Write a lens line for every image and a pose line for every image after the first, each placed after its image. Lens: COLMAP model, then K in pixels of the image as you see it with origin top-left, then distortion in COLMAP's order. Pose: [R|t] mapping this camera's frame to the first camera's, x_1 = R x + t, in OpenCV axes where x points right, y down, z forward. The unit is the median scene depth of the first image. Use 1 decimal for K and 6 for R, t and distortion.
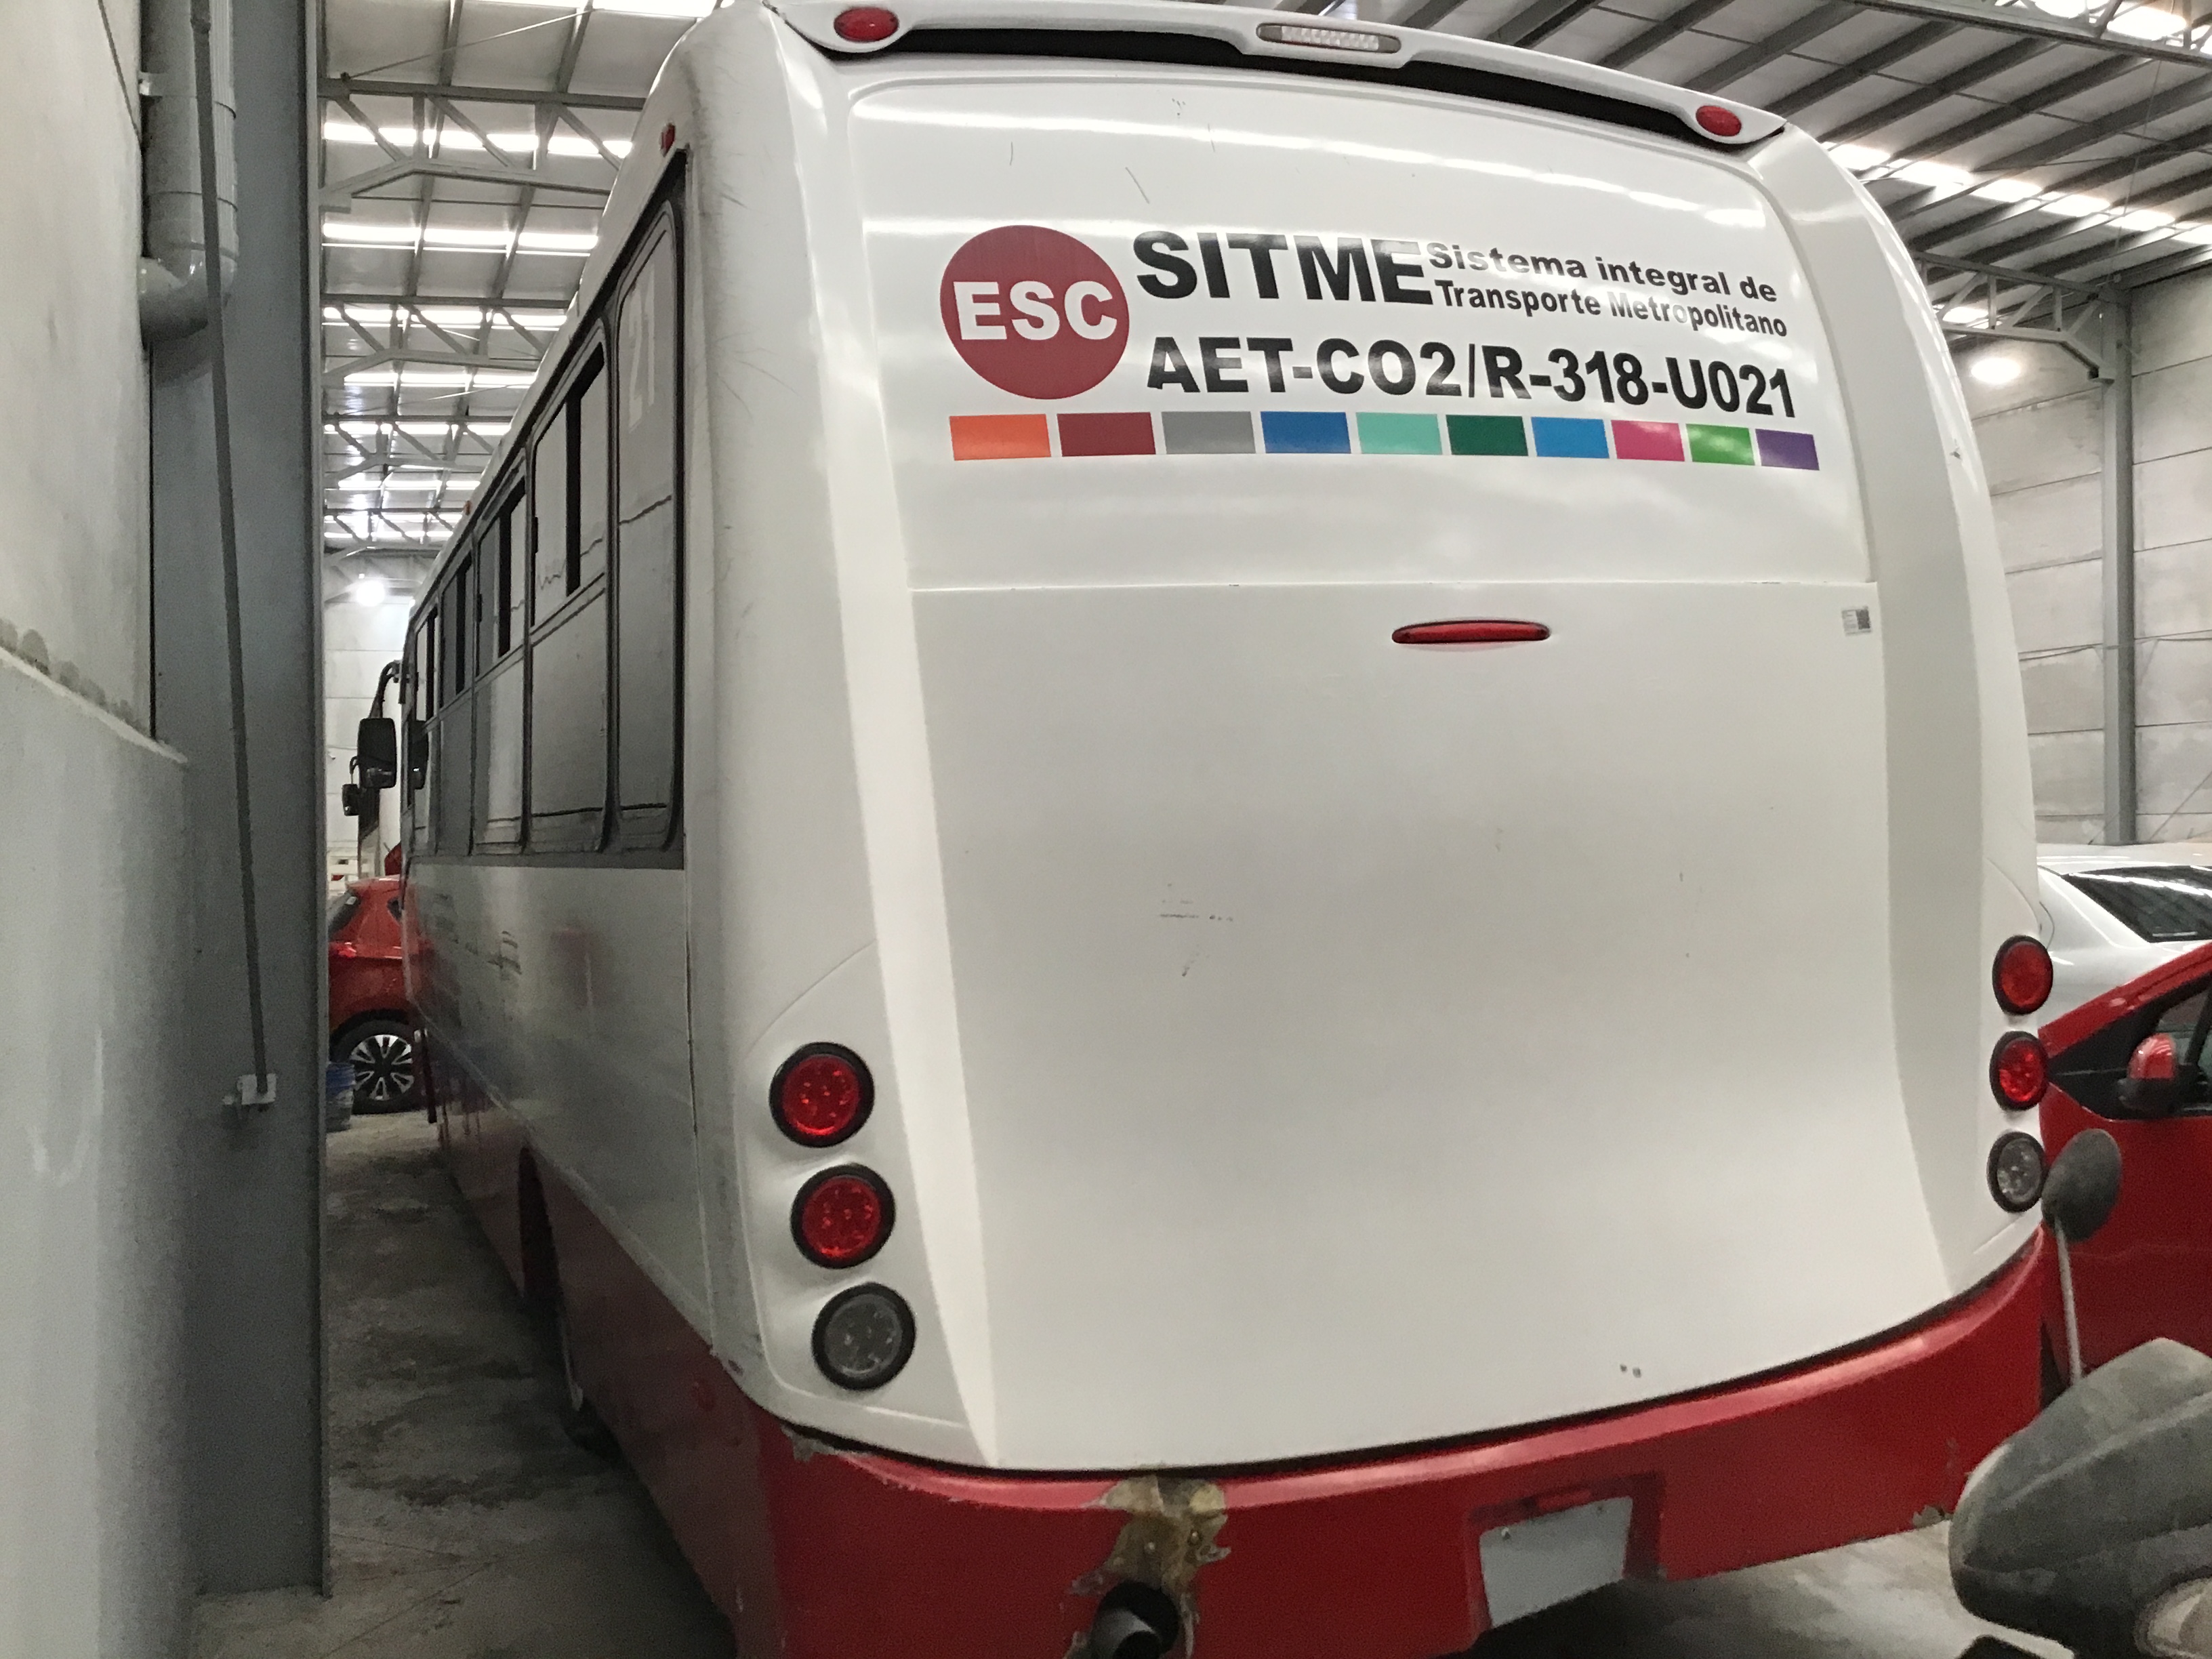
lens RADIAL K [[1931.9, 0, 1112.5], [0, 1931.9, 829.0], [0, 0, 1]] dist [0.155233, -0.346539]
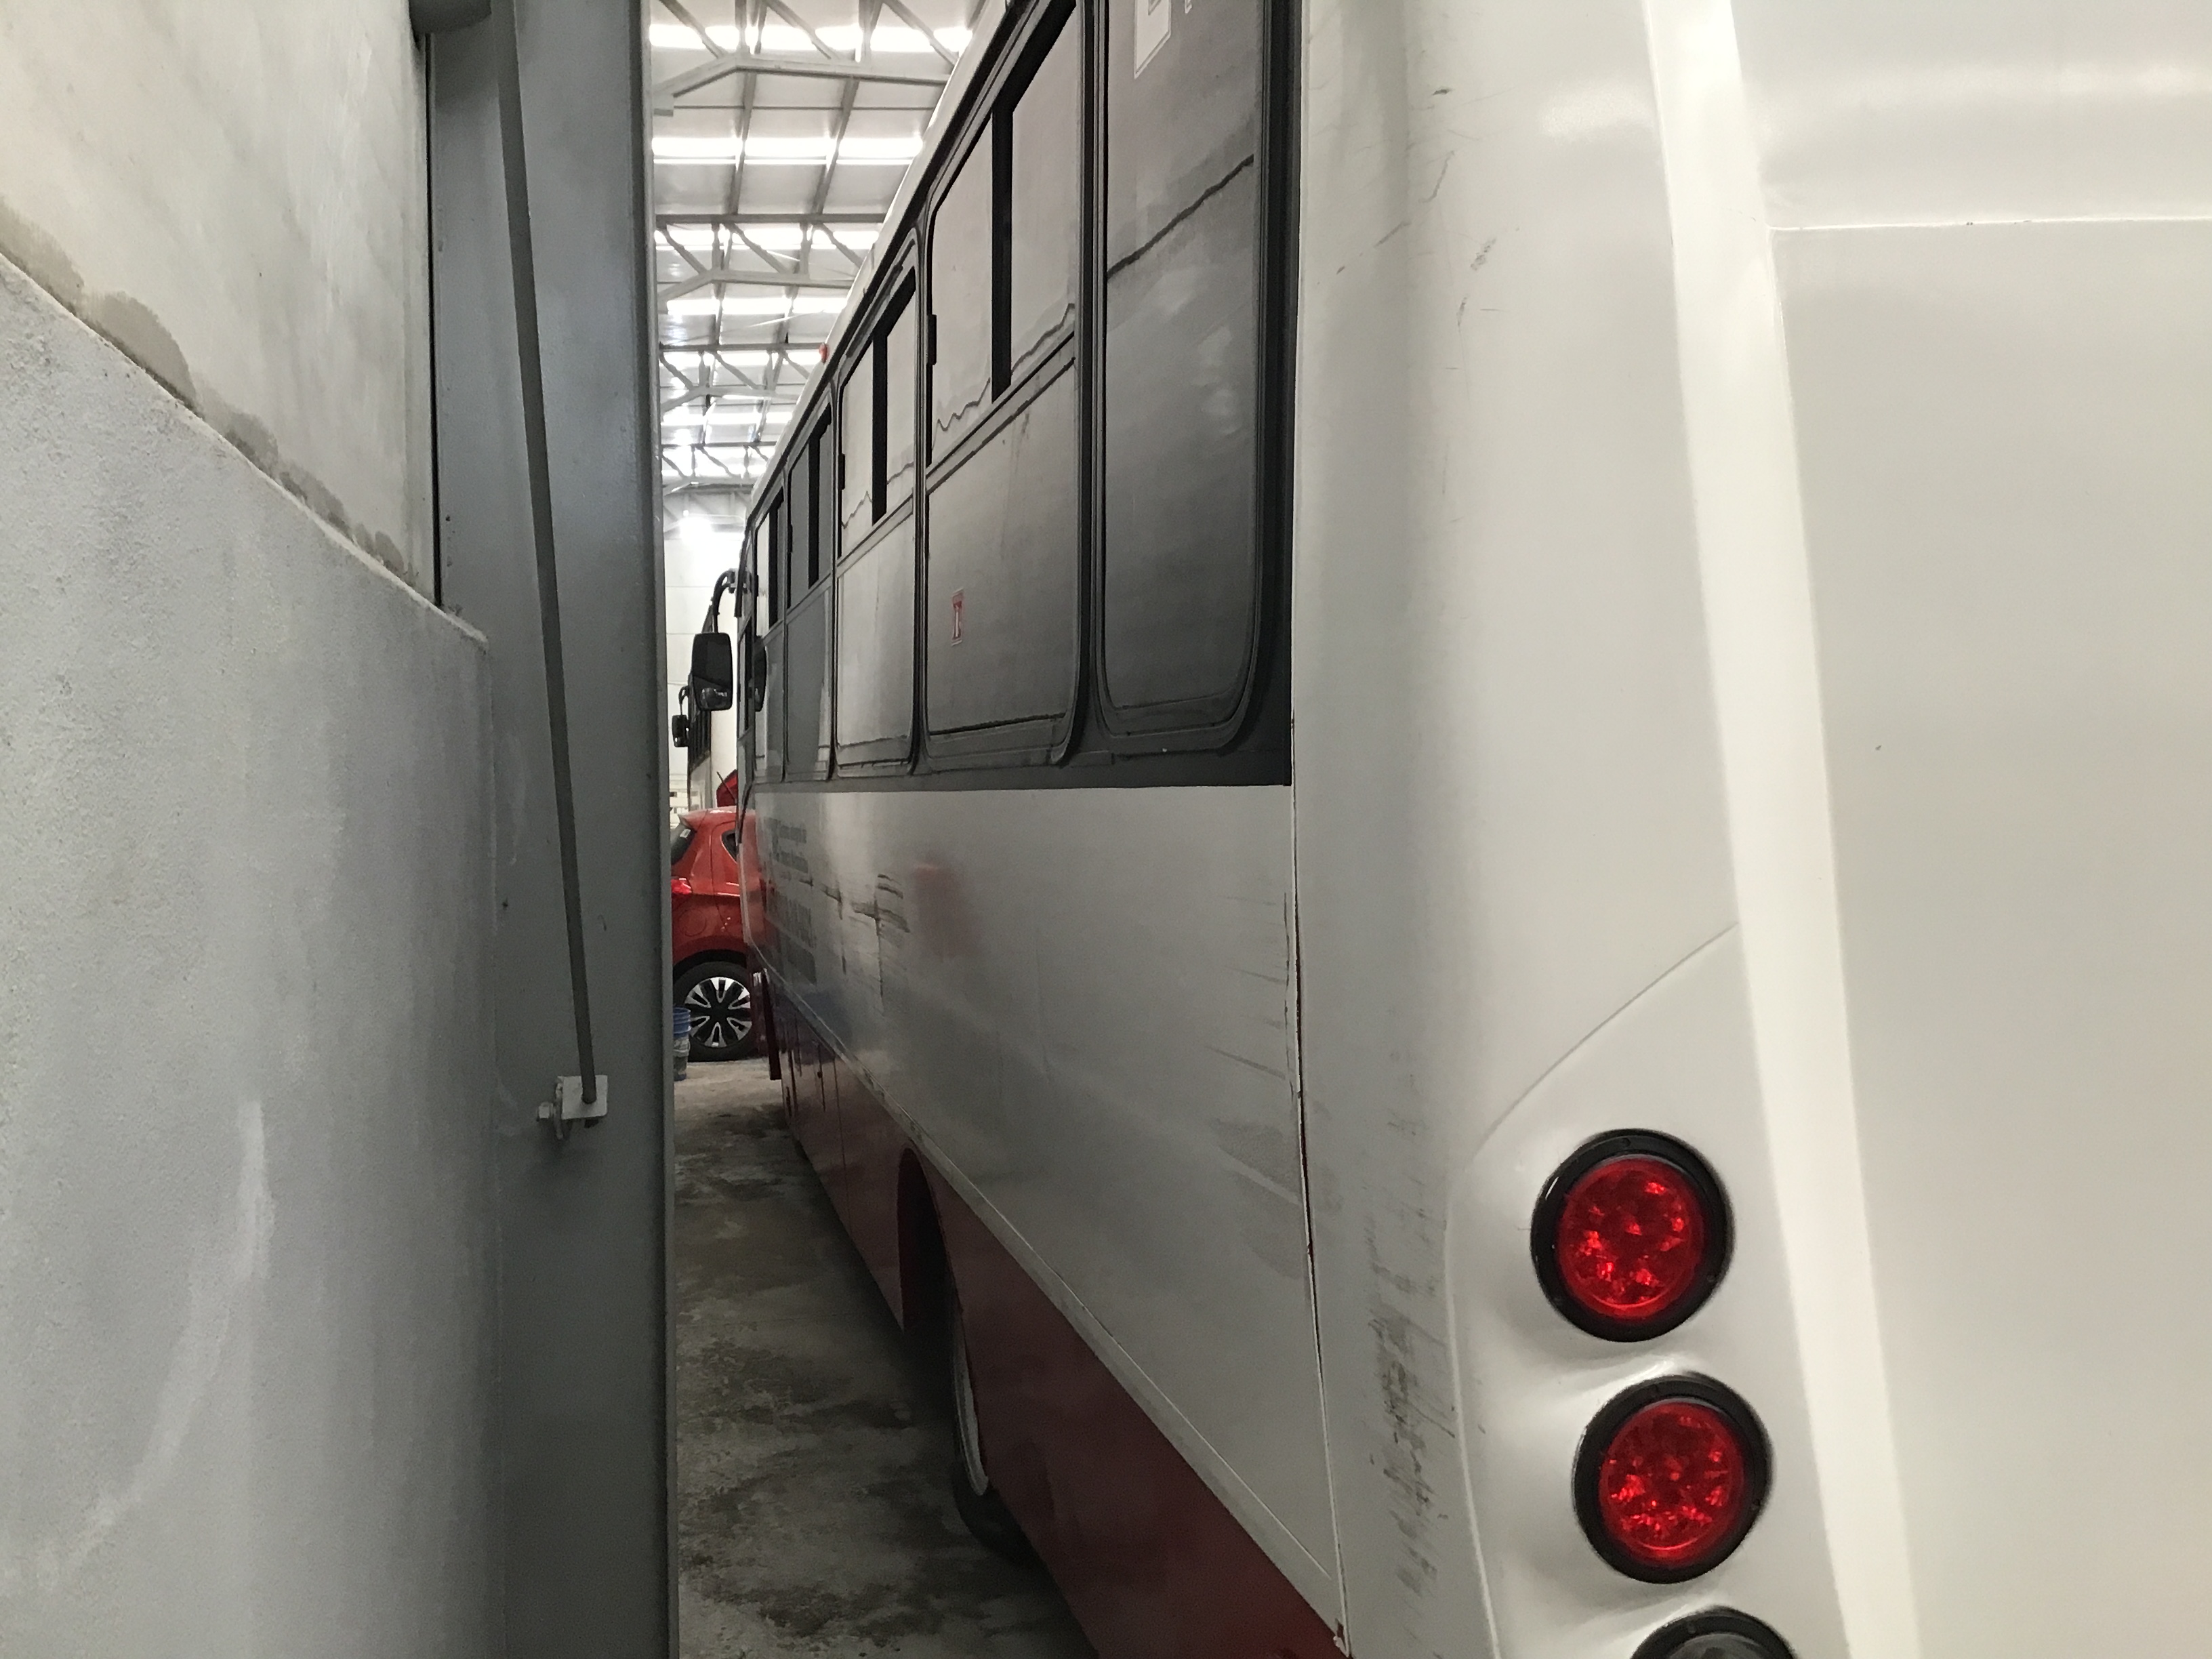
lens RADIAL K [[1931.9, 0, 1112.5], [0, 1931.9, 829.0], [0, 0, 1]] dist [0.155233, -0.346539]
pose [[0.988783, 0.004555, -0.149288, -0.052520], [0.000374, 0.999456, 0.032970, 0.004279], [0.149357, -0.032656, 0.988244, 0.124630]]
